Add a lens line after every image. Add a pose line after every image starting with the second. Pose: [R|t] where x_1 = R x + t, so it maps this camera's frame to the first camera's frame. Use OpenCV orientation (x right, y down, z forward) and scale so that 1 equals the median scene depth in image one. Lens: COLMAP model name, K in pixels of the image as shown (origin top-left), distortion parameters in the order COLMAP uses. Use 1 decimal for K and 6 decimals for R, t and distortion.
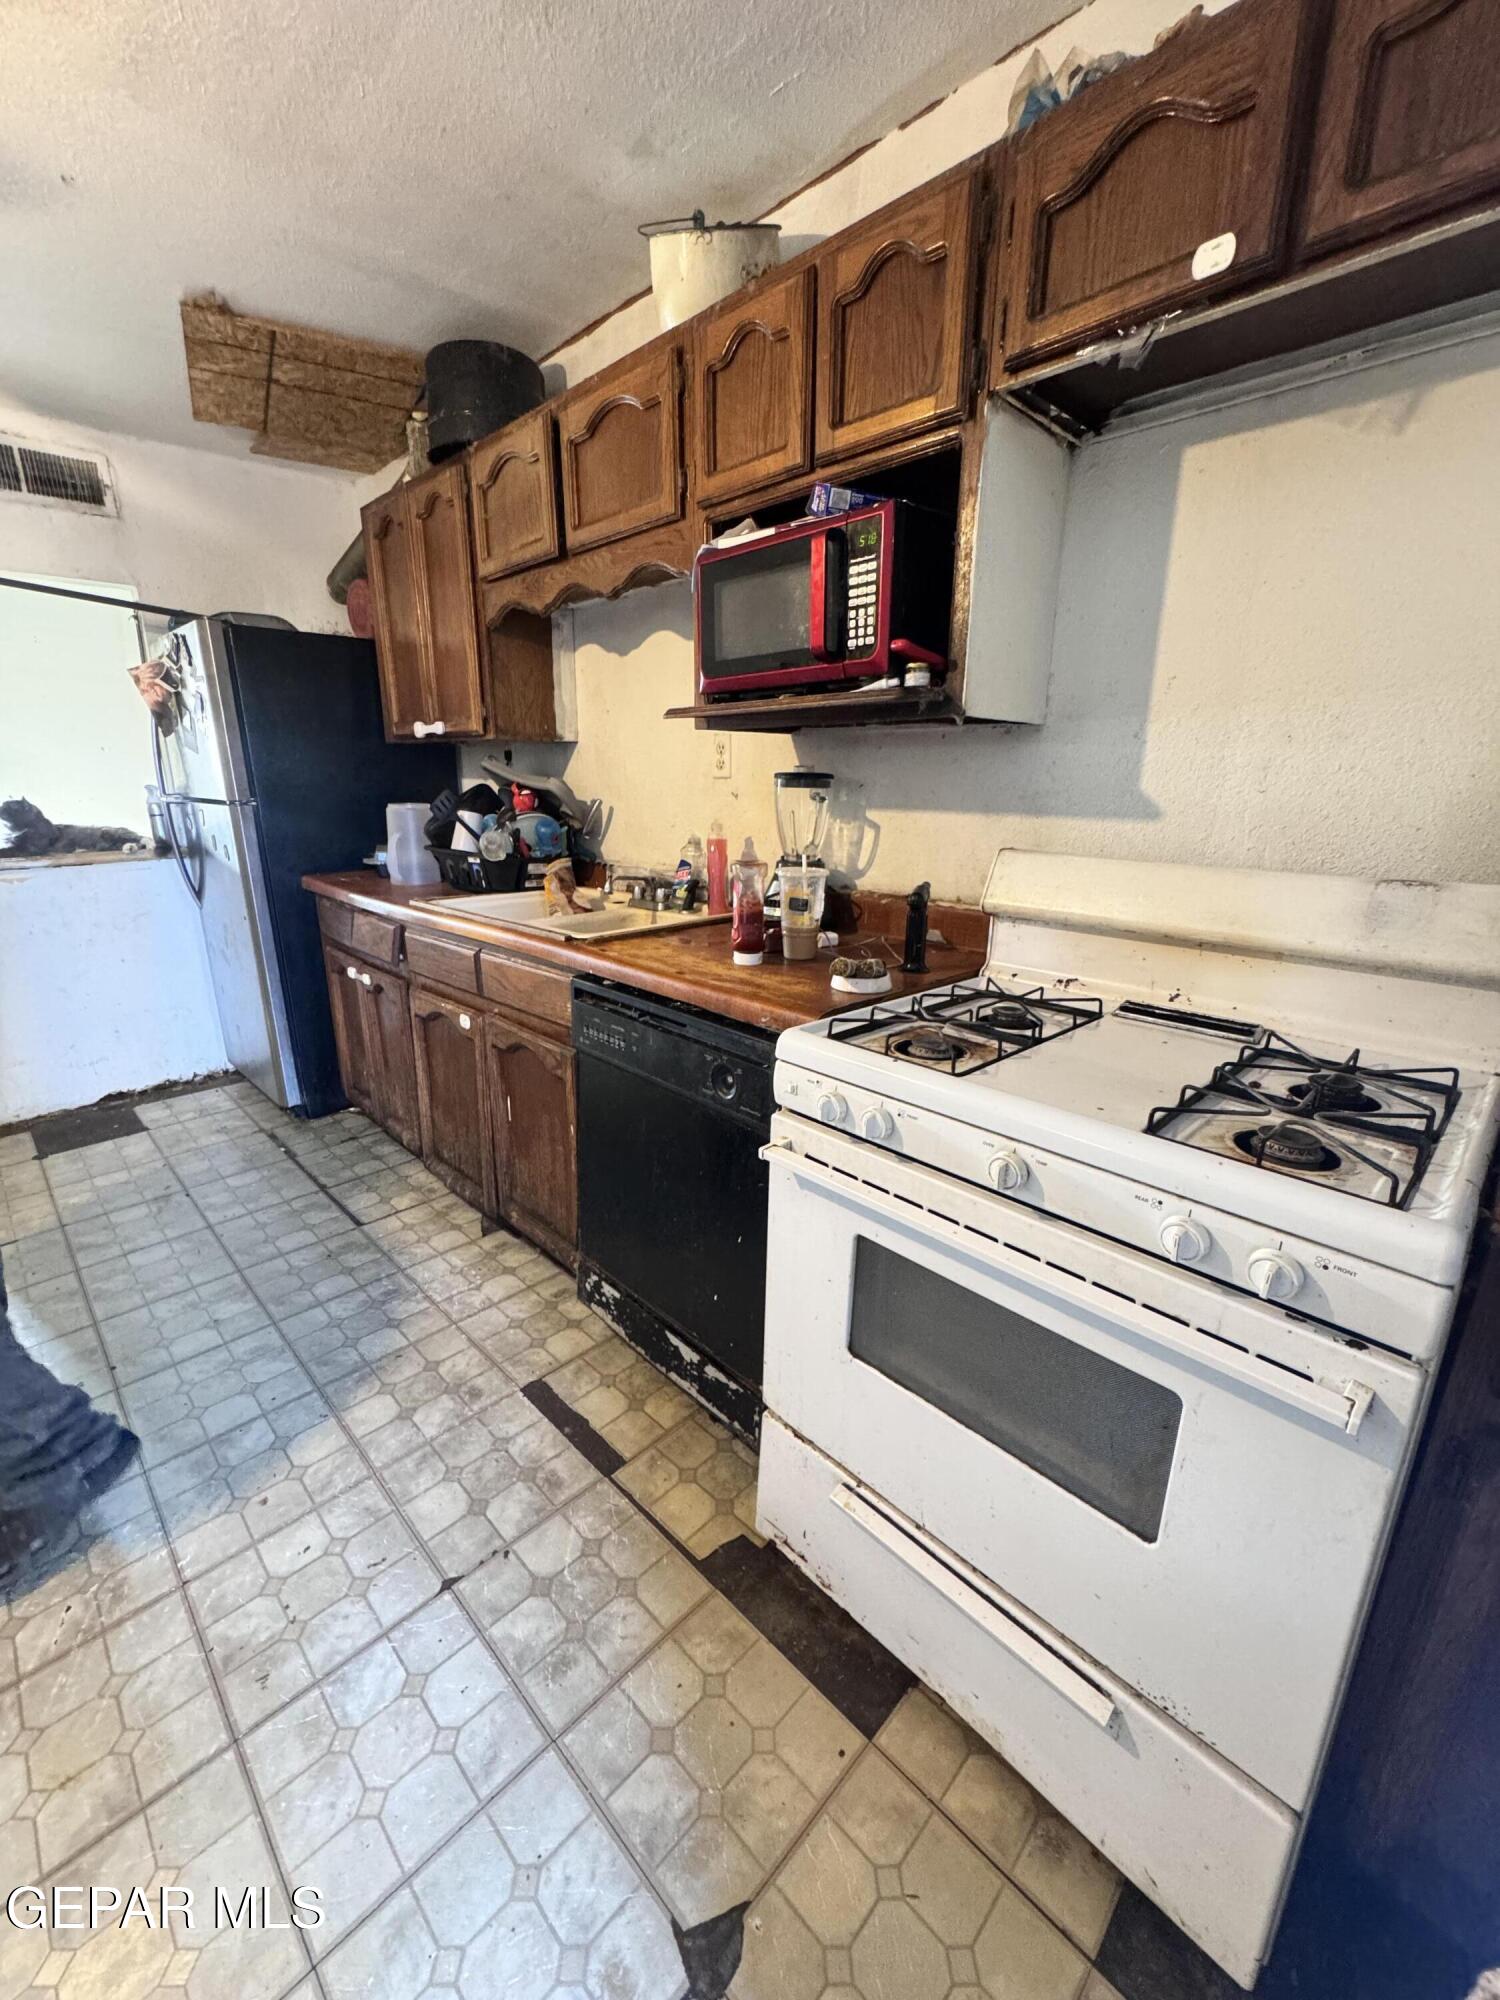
lens RADIAL K [[801.5, 0, 744.3], [0, 801.5, 996.2], [0, 0, 1]] dist [-0.003362, 0.000442]
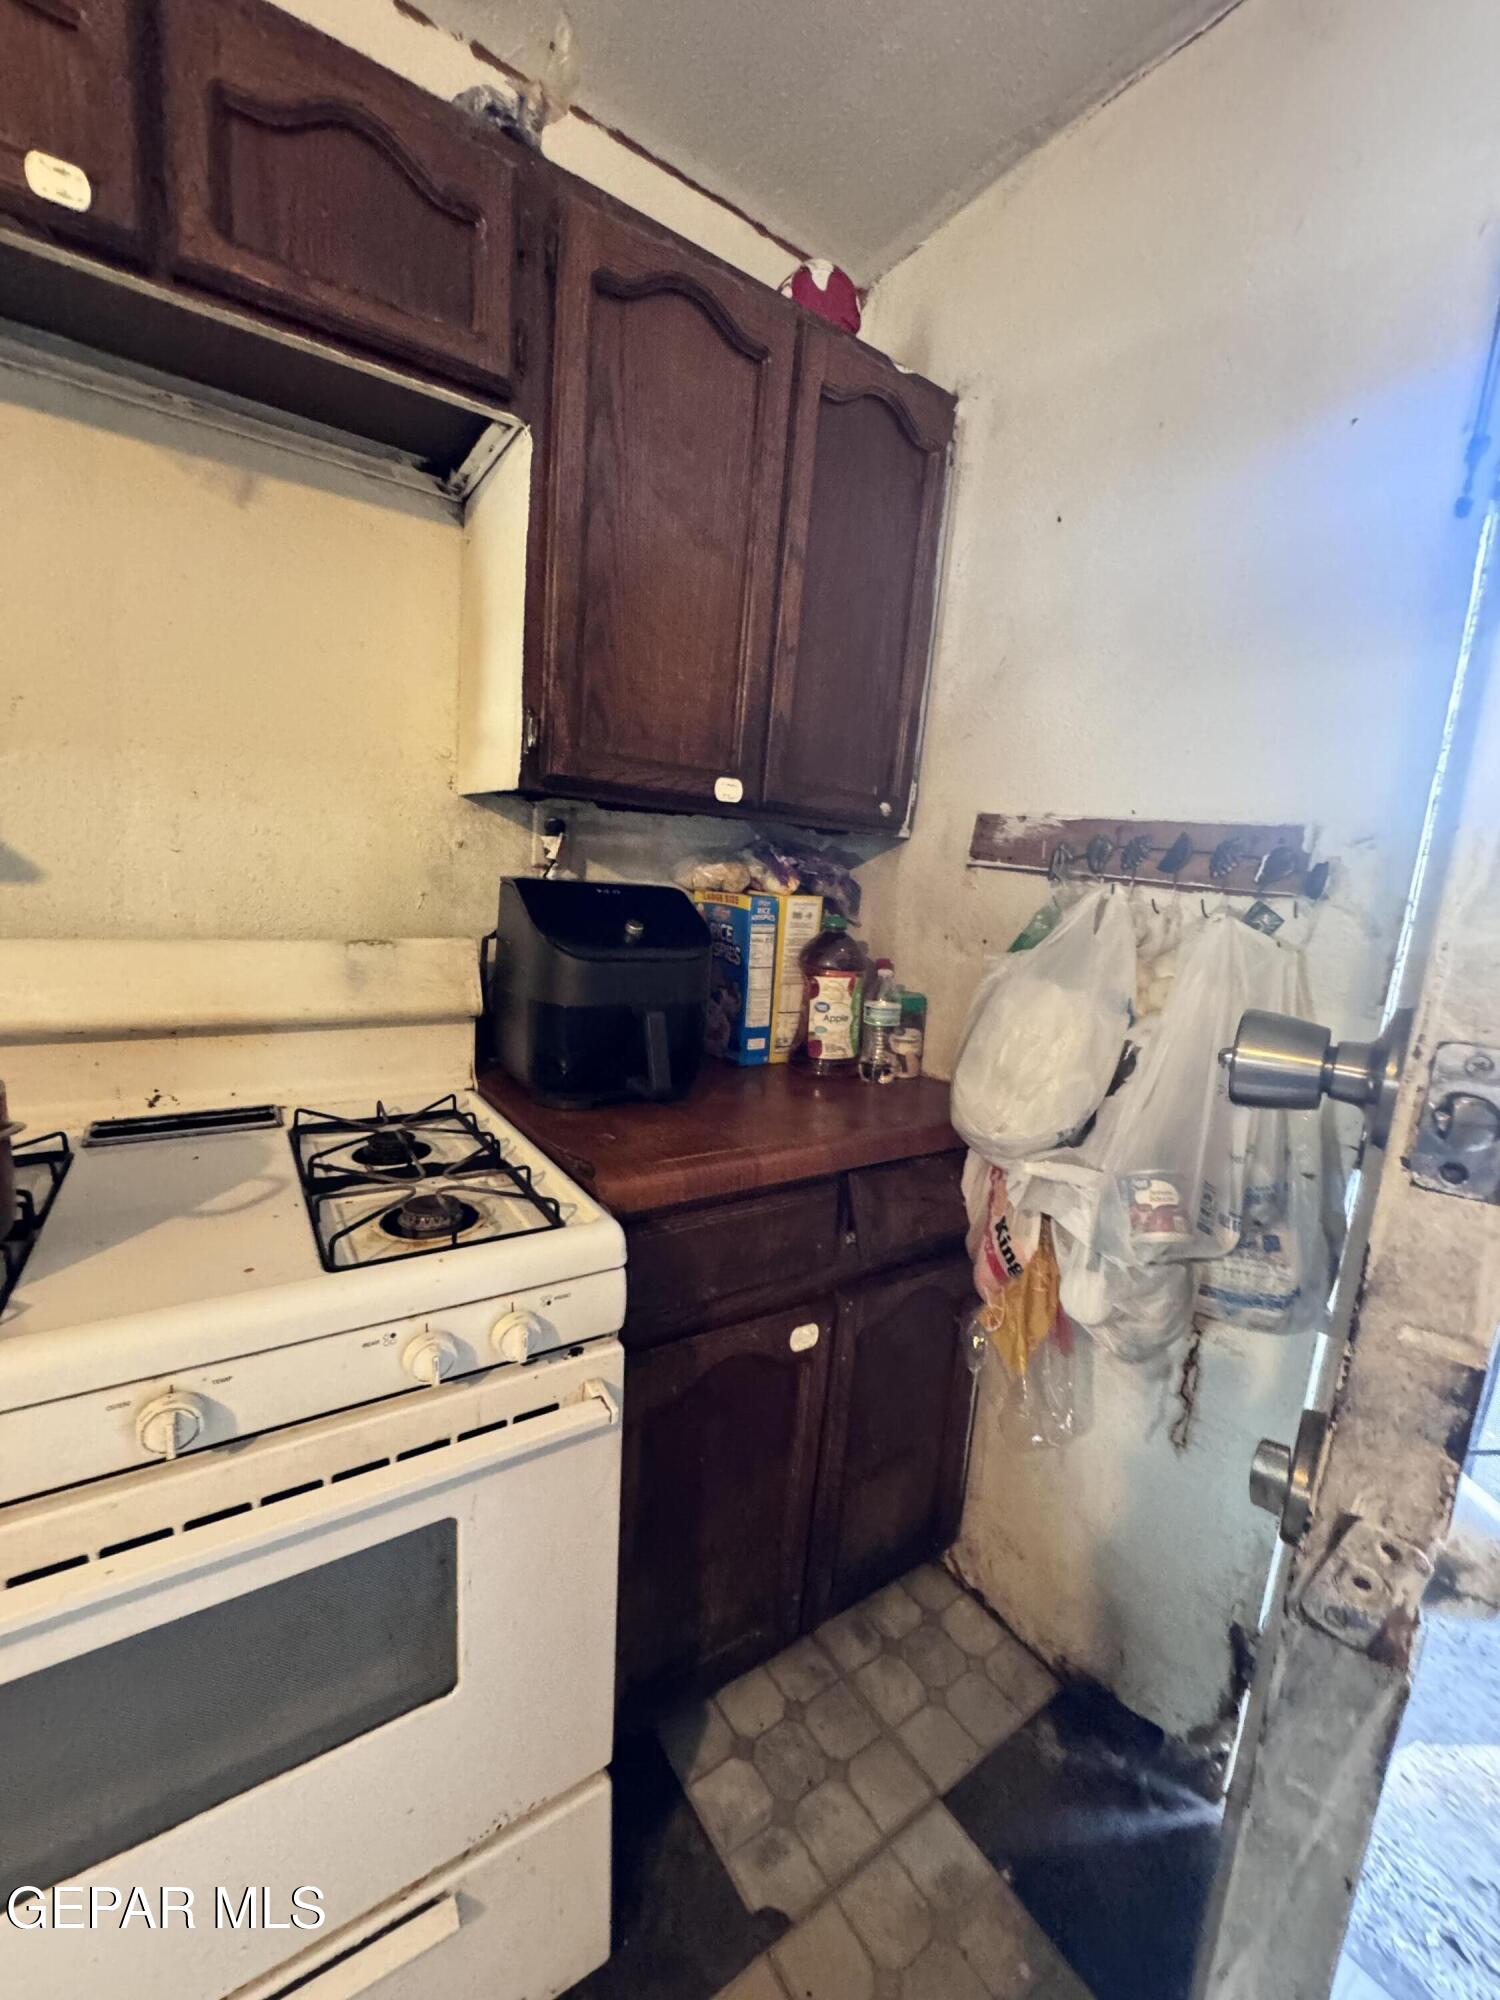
lens RADIAL K [[801.5, 0, 751.3], [0, 801.5, 997.9], [0, 0, 1]] dist [-0.003362, 0.000442]
pose [[0.191874, -0.154020, 0.969259, -0.150974], [0.195799, 0.973762, 0.115975, -0.097371], [-0.961690, 0.167528, 0.216997, 0.288100]]
